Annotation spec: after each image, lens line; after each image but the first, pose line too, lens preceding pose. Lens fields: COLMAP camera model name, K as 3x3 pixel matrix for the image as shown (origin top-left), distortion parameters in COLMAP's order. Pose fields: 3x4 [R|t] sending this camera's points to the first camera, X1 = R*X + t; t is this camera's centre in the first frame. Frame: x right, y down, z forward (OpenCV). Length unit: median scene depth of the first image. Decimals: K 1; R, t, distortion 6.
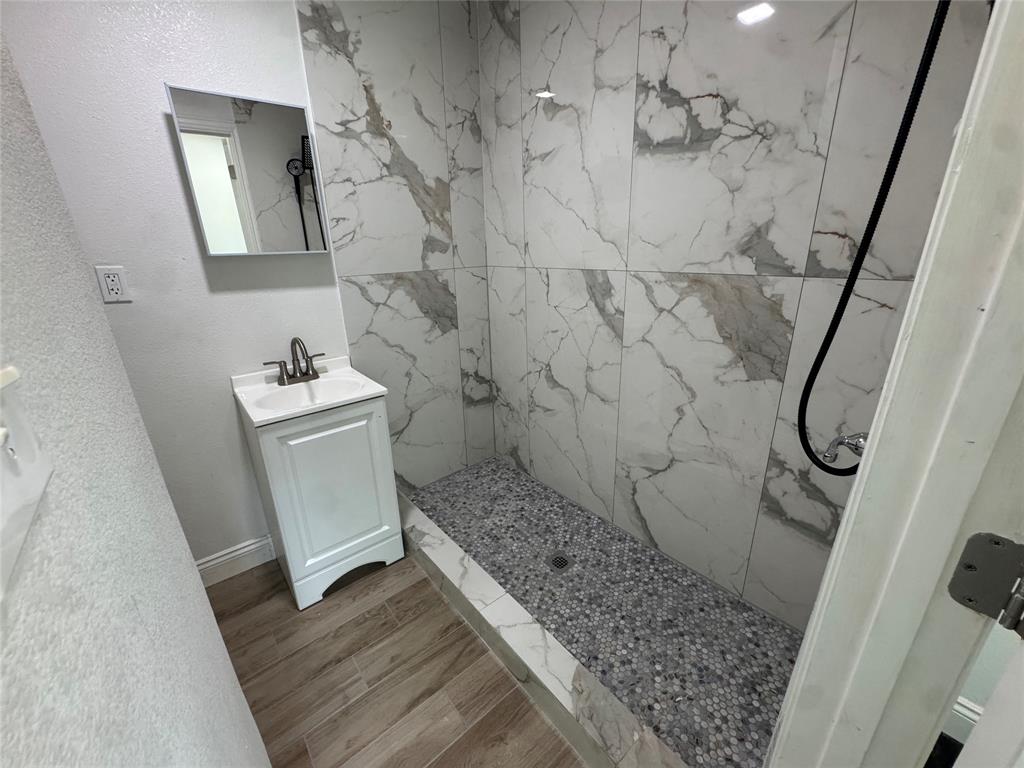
lens RADIAL K [[410.2, 0, 512.0], [0, 410.2, 384.0], [0, 0, 1]] dist [-0.002924, -0.000185]
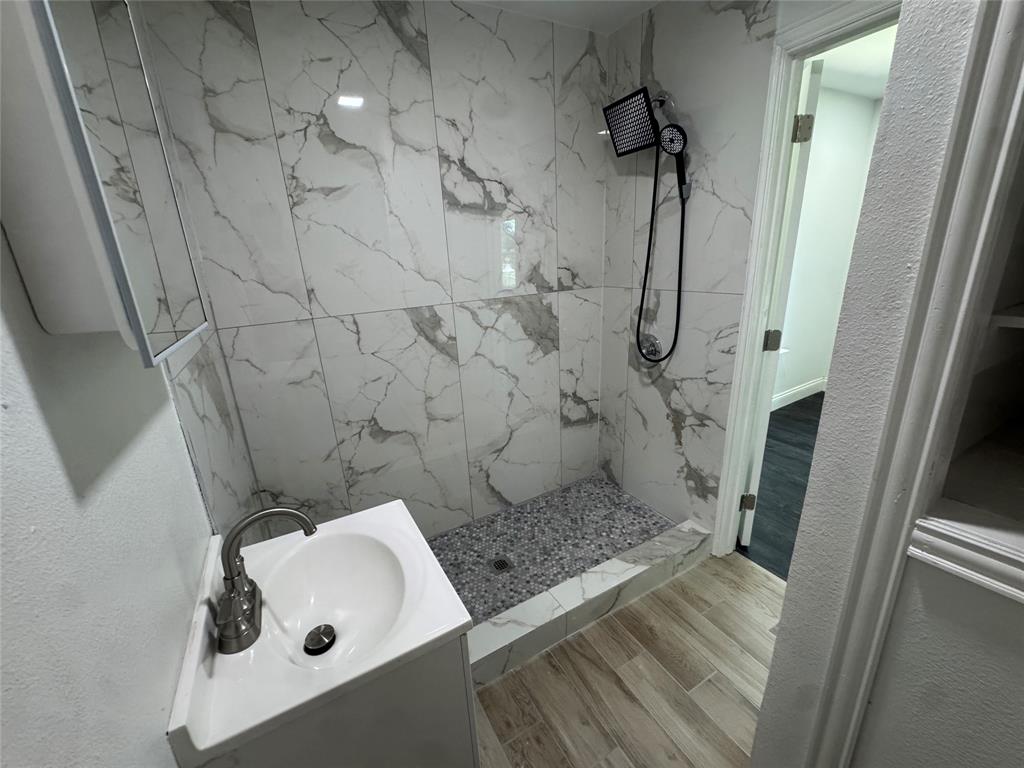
lens RADIAL K [[410.2, 0, 512.0], [0, 410.2, 384.0], [0, 0, 1]] dist [-0.002924, -0.000185]
pose [[0.187887, -0.275822, 0.942667, -0.945203], [0.365737, 0.910386, 0.193479, -0.249288], [-0.911556, 0.308416, 0.271928, 0.642523]]
